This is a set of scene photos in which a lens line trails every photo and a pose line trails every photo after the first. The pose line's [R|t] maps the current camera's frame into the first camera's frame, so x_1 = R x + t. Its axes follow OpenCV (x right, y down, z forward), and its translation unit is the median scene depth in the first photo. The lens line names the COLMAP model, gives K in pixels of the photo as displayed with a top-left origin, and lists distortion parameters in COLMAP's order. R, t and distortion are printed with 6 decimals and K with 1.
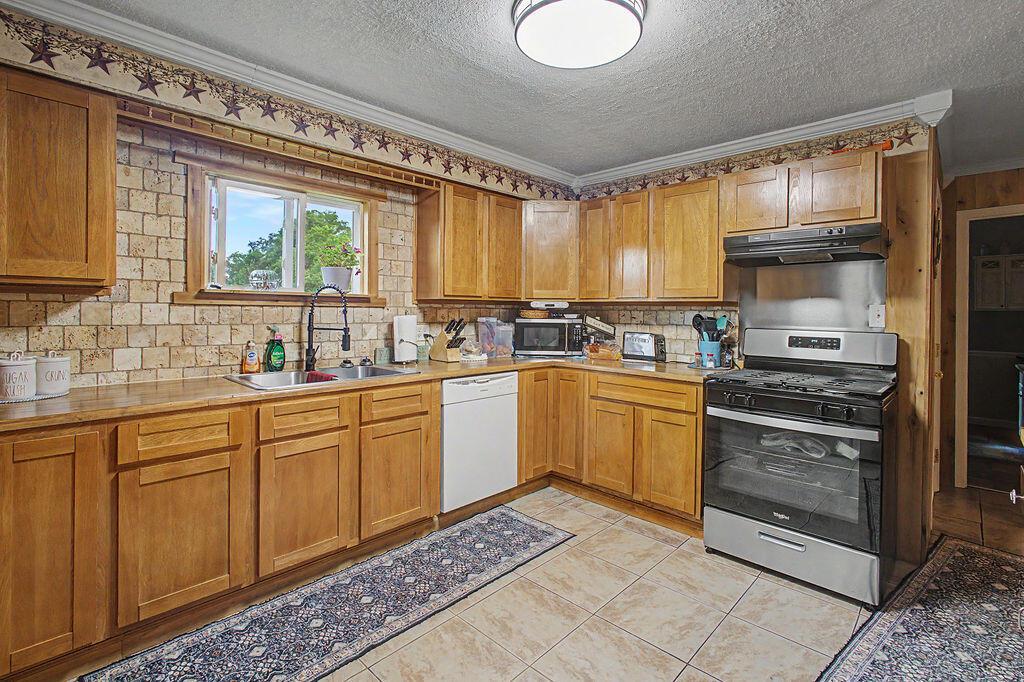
lens RADIAL K [[478.5, 0, 525.8], [0, 478.5, 310.6], [0, 0, 1]] dist [0.009864, -0.000182]
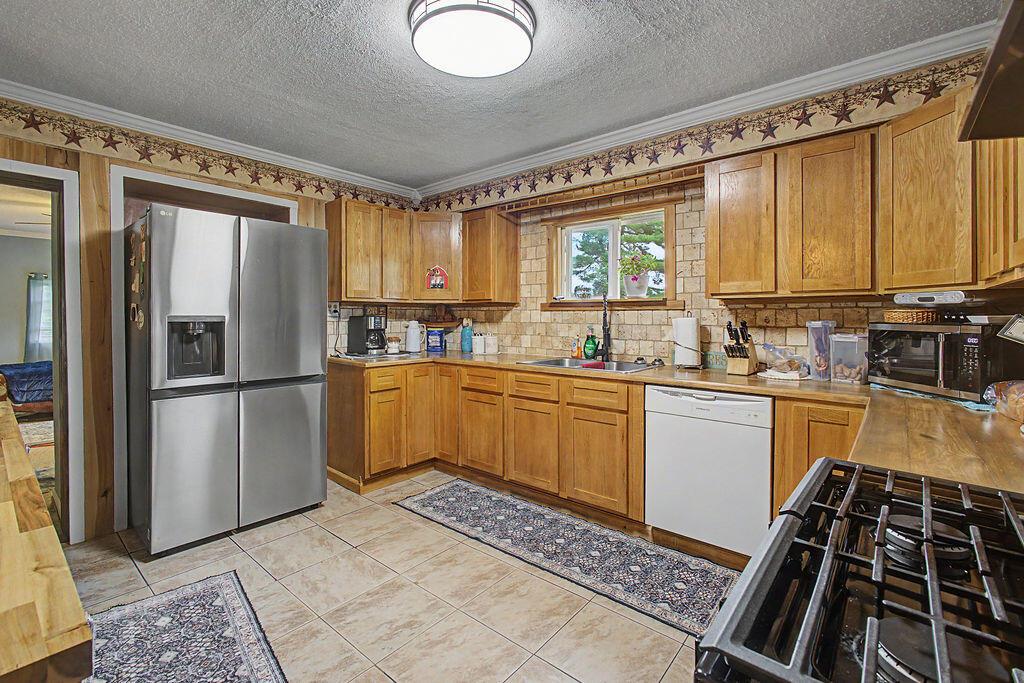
lens RADIAL K [[461.0, 0, 509.9], [0, 461.0, 318.8], [0, 0, 1]] dist [-0.001390, -0.000062]
pose [[0.047404, -0.005071, -0.998863, 0.757436], [-0.001588, 0.999985, -0.005152, 0.020751], [0.998875, 0.001830, 0.047395, 0.708038]]
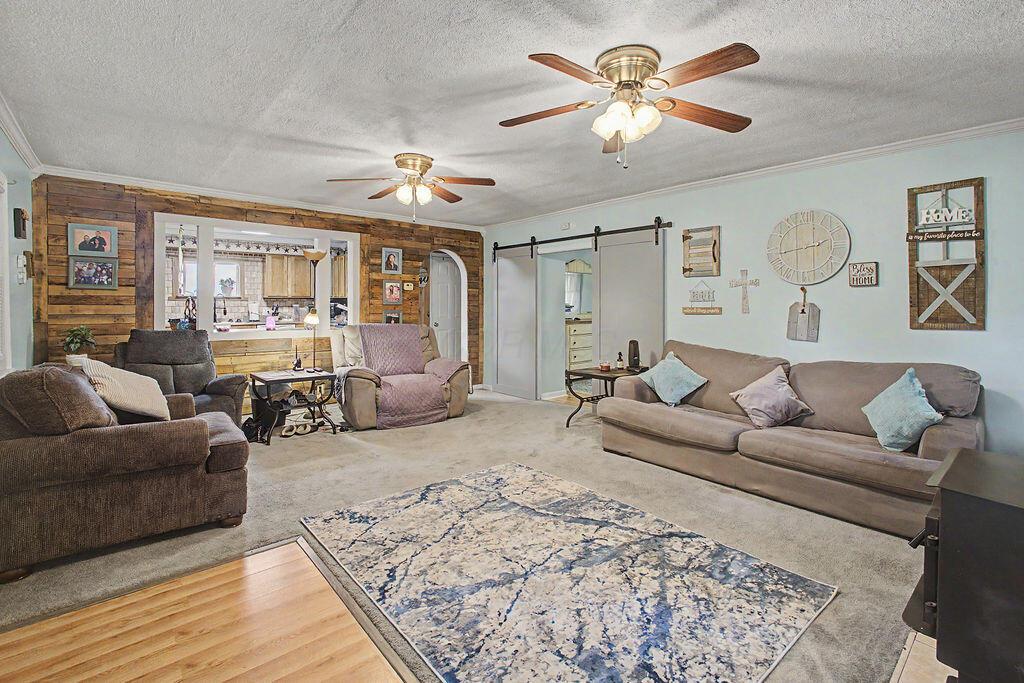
lens RADIAL K [[478.5, 0, 525.8], [0, 478.5, 311.1], [0, 0, 1]] dist [0.009864, -0.000182]
pose [[0.995507, -0.005766, -0.094511, 1.829239], [0.007576, 0.999794, 0.018805, 0.015651], [0.094384, -0.019436, 0.995346, -1.874625]]
